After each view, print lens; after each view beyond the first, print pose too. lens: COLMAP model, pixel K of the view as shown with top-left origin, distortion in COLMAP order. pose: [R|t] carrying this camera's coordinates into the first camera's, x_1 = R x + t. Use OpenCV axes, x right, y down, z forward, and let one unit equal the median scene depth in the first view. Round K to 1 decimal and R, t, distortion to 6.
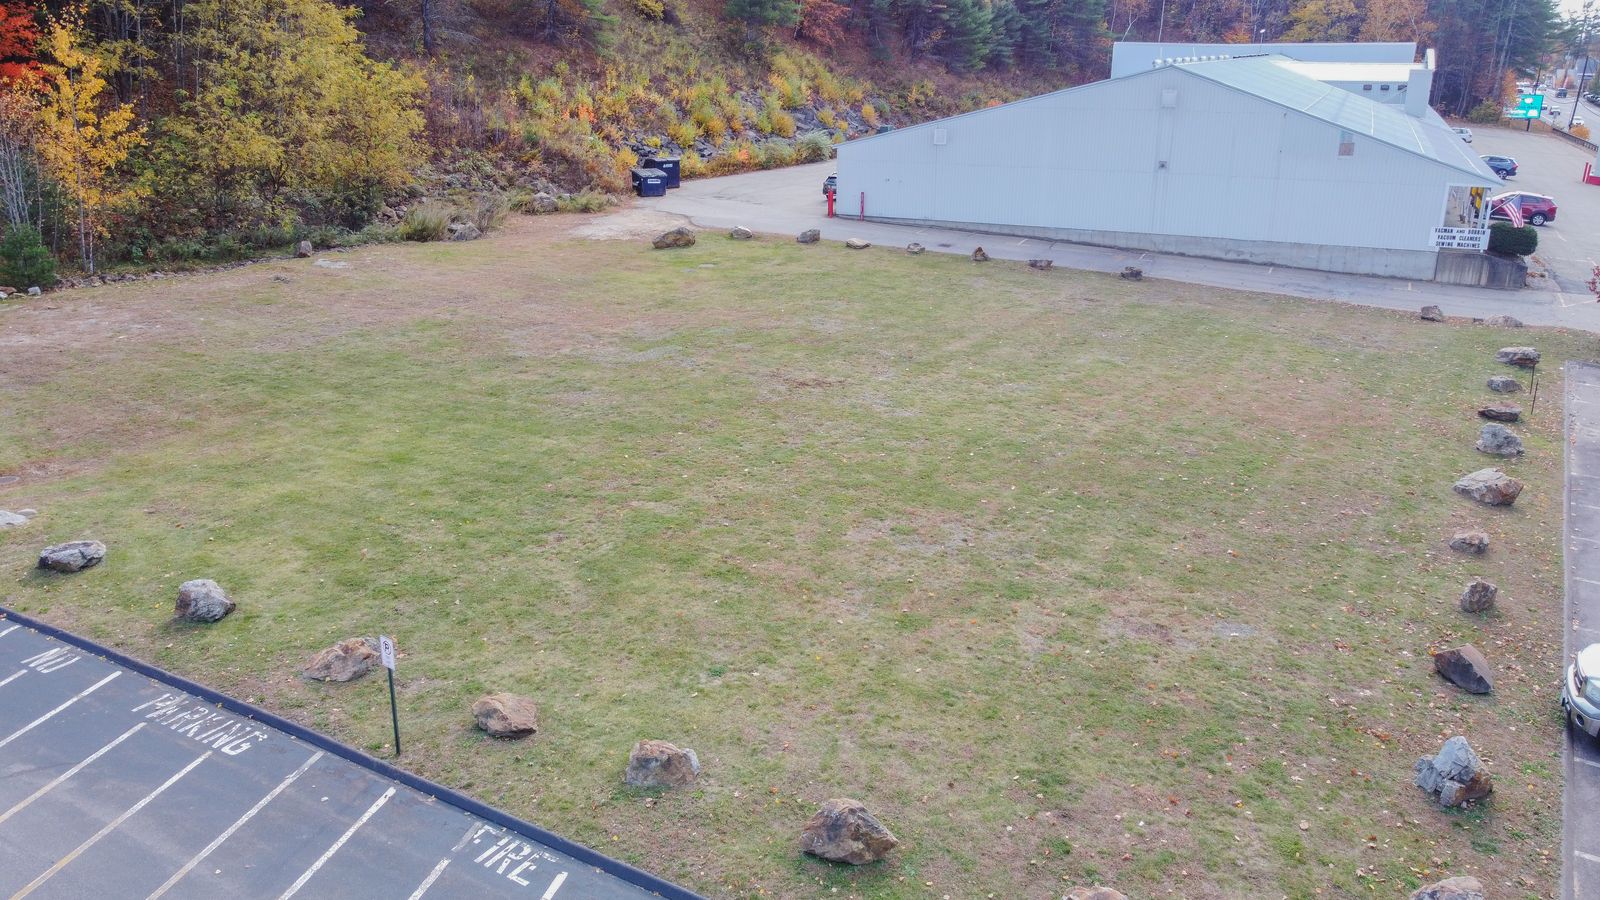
lens RADIAL K [[1213.9, 0, 797.3], [0, 1213.9, 441.4], [0, 0, 1]] dist [0.001659, -0.008067]
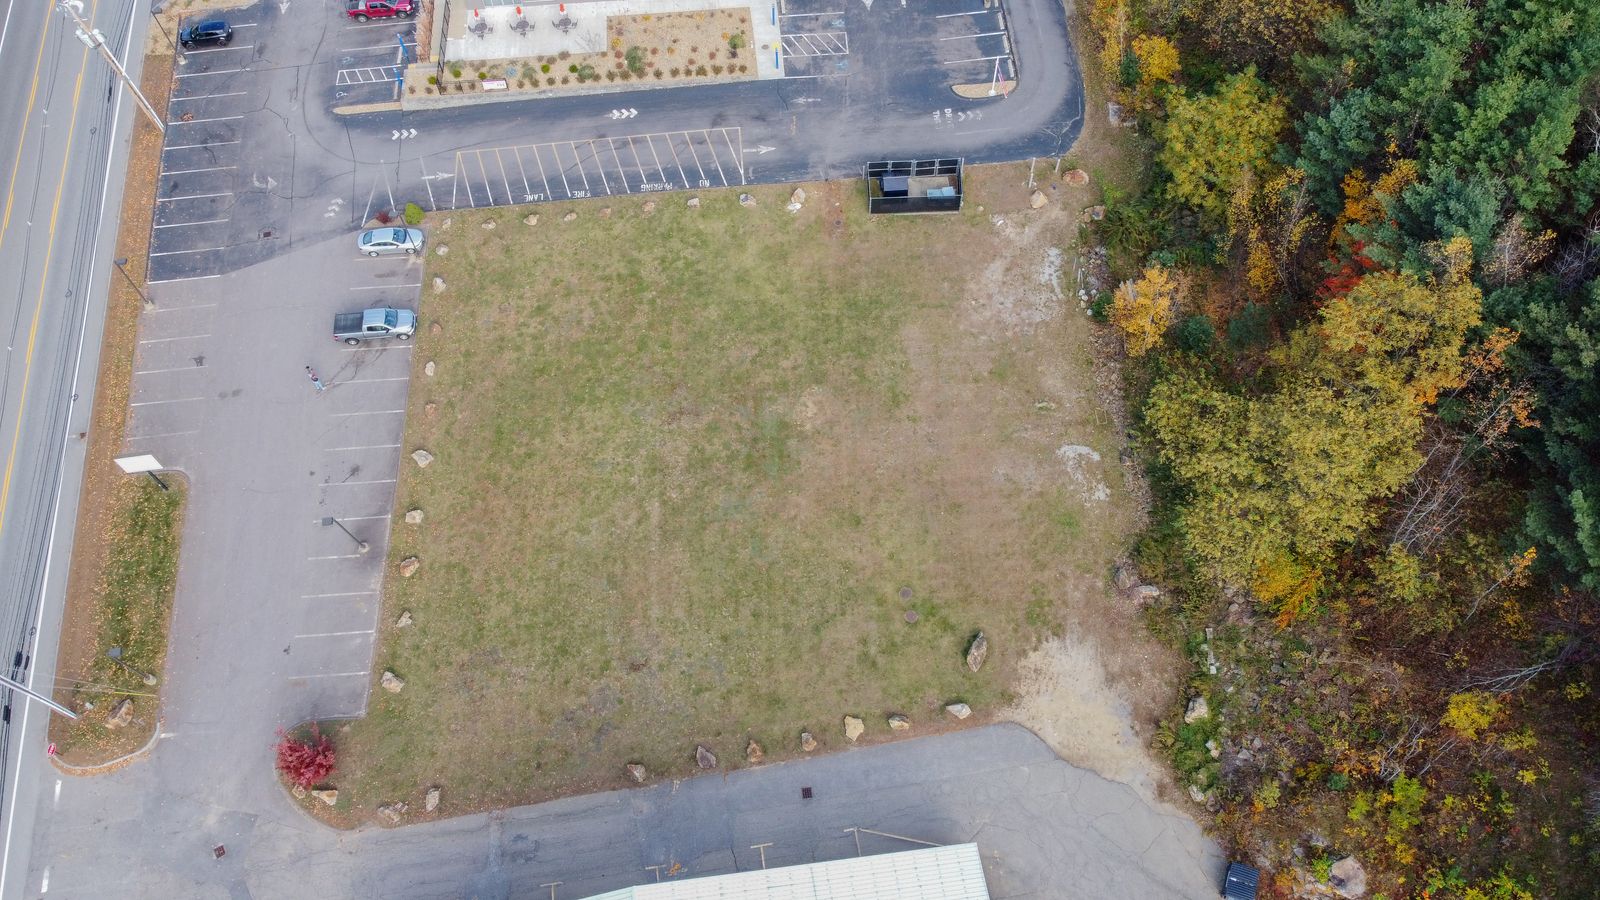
lens RADIAL K [[1213.9, 0, 797.3], [0, 1213.9, 441.4], [0, 0, 1]] dist [0.001659, -0.008067]
pose [[-0.831652, 0.487902, -0.265153, 0.566784], [-0.158835, 0.248535, 0.955511, -2.810719], [0.532096, 0.836769, -0.129198, 1.785647]]
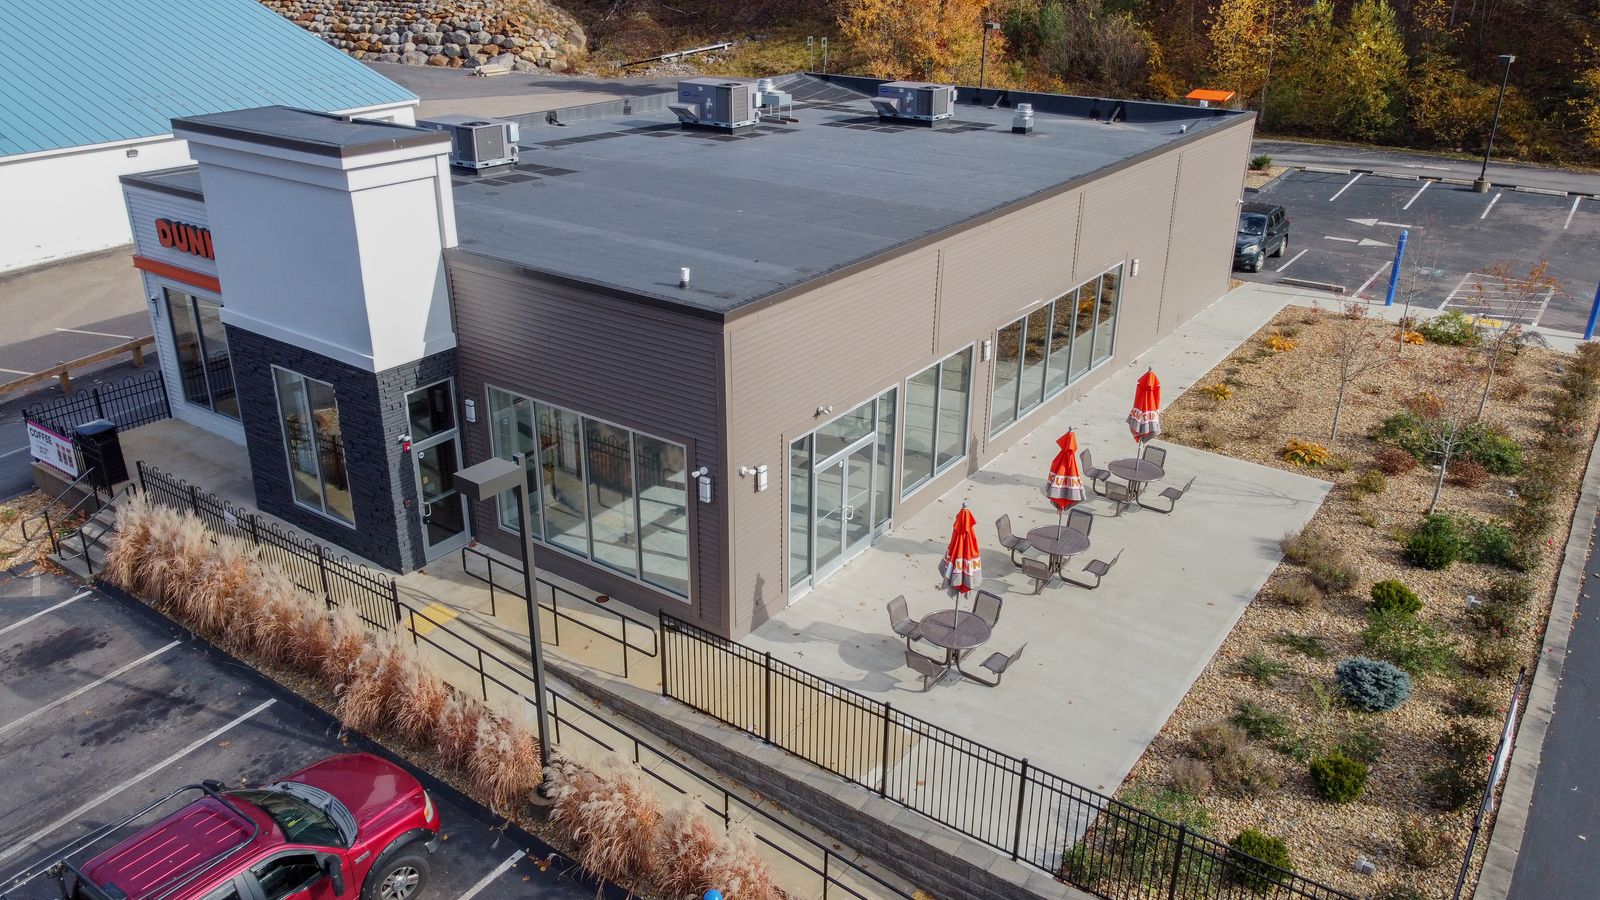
lens RADIAL K [[1213.9, 0, 797.3], [0, 1213.9, 441.4], [0, 0, 1]] dist [0.001659, -0.008067]
pose [[-0.103631, 0.388146, -0.915753, 0.347111], [-0.317474, 0.859639, 0.400289, 0.046778], [0.942587, 0.332210, 0.034141, -0.253179]]
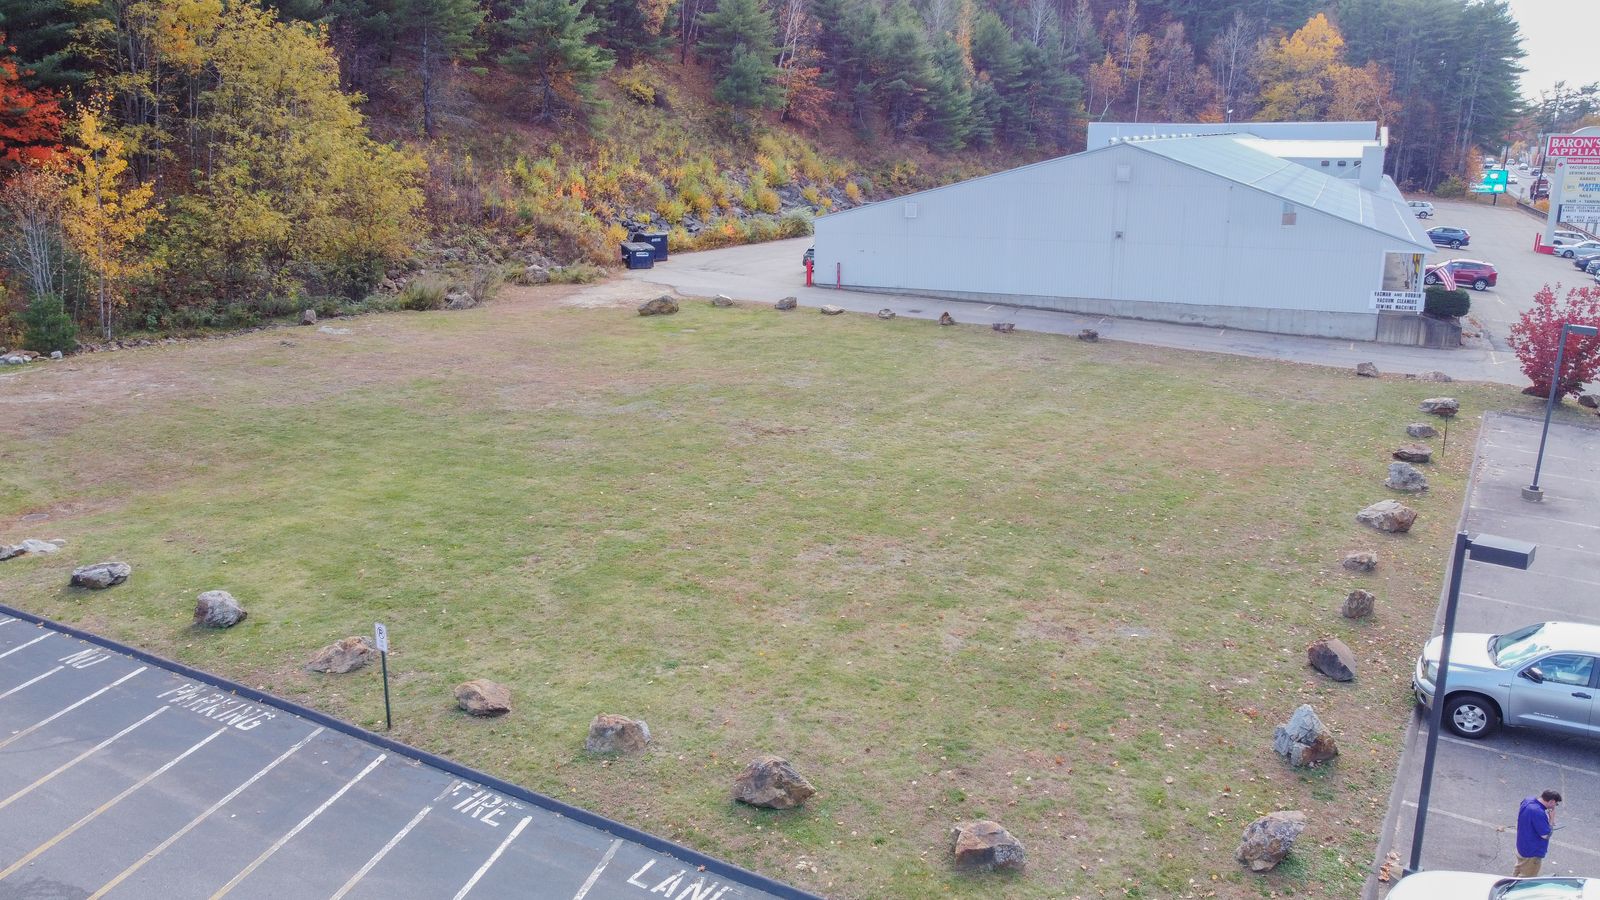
lens RADIAL K [[1213.9, 0, 797.3], [0, 1213.9, 441.4], [0, 0, 1]] dist [0.001659, -0.008067]
pose [[0.999982, -0.005808, 0.001796, 0.033978], [0.005909, 0.998014, -0.062707, 0.035325], [-0.001428, 0.062717, 0.998030, -0.097942]]
